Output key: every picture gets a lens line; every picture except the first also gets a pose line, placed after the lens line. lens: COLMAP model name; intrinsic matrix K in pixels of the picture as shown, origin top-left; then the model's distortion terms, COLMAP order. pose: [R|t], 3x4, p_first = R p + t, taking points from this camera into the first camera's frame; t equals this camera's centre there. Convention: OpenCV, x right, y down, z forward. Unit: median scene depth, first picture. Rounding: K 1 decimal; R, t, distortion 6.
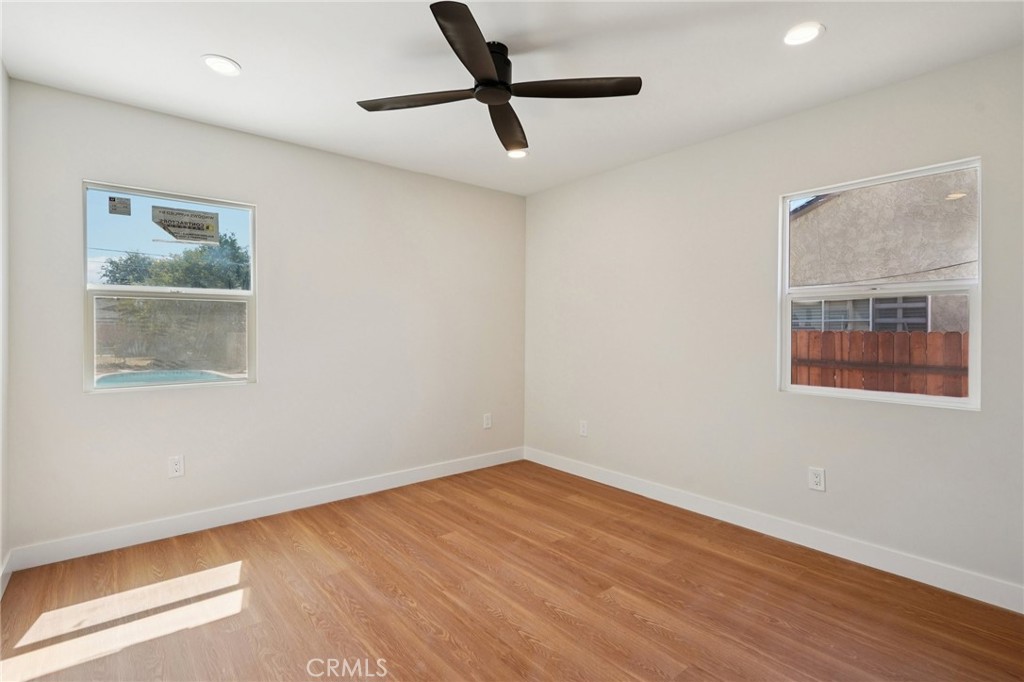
lens RADIAL K [[476.1, 0, 516.1], [0, 476.1, 333.4], [0, 0, 1]] dist [-0.003852, 0.000243]
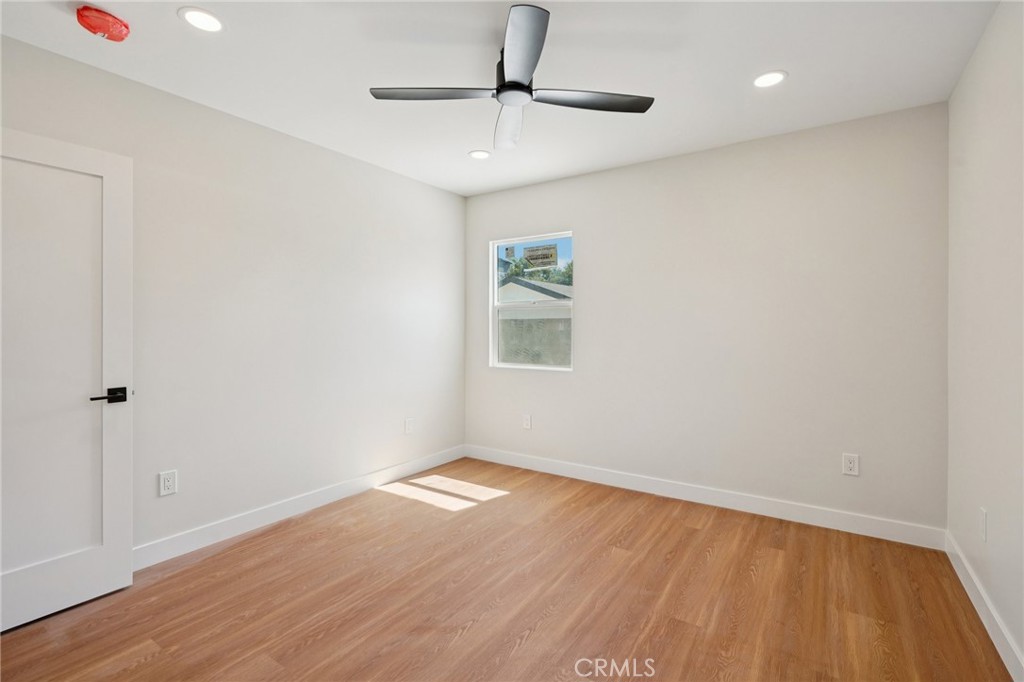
lens RADIAL K [[476.1, 0, 516.1], [0, 476.1, 333.4], [0, 0, 1]] dist [-0.003852, 0.000243]
pose [[0.288306, 0.009961, -0.957487, 0.667216], [-0.009686, 0.999925, 0.007486, -0.005929], [0.957489, 0.007115, 0.288380, 0.517227]]
